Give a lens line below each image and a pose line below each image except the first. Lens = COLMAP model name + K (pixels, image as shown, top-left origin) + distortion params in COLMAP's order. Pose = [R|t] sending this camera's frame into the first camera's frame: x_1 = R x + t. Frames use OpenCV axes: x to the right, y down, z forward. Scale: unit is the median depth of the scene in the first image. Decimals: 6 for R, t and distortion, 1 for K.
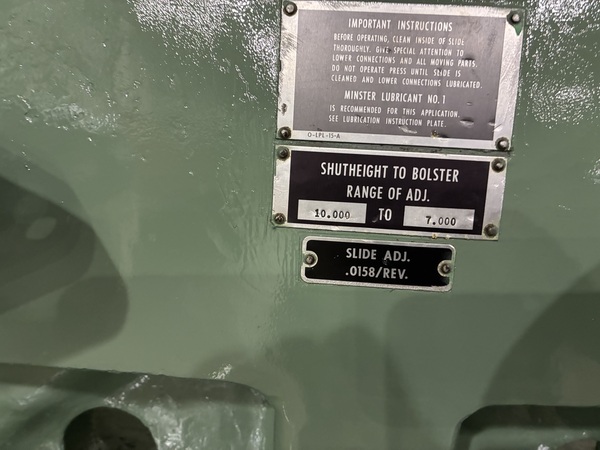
lens RADIAL K [[455.7, 0, 299.9], [0, 455.7, 225.2], [0, 0, 1]] dist [0.047392, -0.069467]
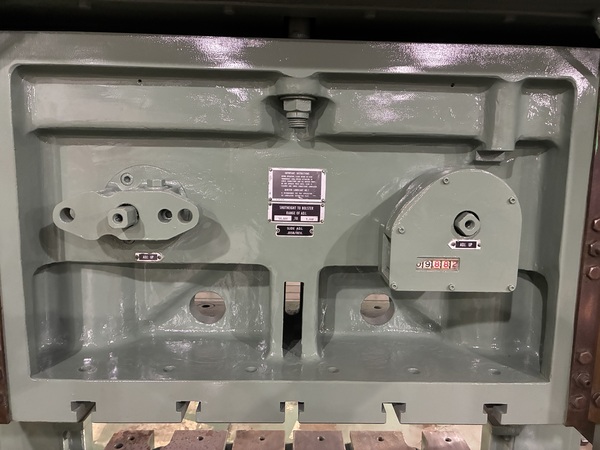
lens RADIAL K [[455.7, 0, 305.2], [0, 455.7, 221.6], [0, 0, 1]] dist [0.047392, -0.069467]
pose [[0.996548, -0.039259, 0.073145, -0.028545], [0.037310, 0.998916, 0.027832, -0.103964], [-0.074158, -0.025007, 0.996933, -3.025454]]
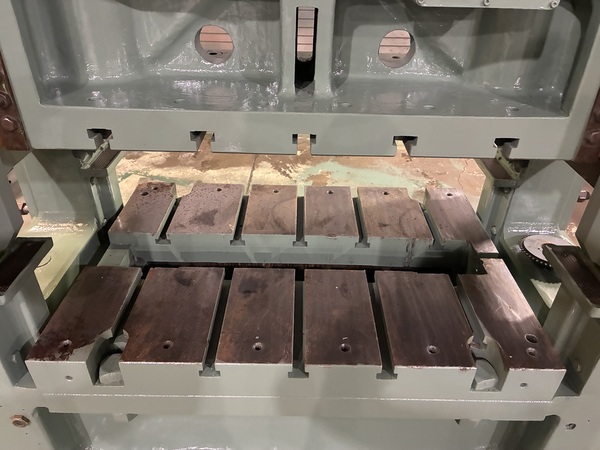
lens RADIAL K [[455.7, 0, 305.2], [0, 455.7, 218.9], [0, 0, 1]] dist [0.047392, -0.069467]
pose [[0.998413, -0.048614, 0.028443, -0.053027], [0.030266, 0.888956, 0.456992, 0.358851], [-0.047501, -0.455406, 0.889016, -2.988935]]
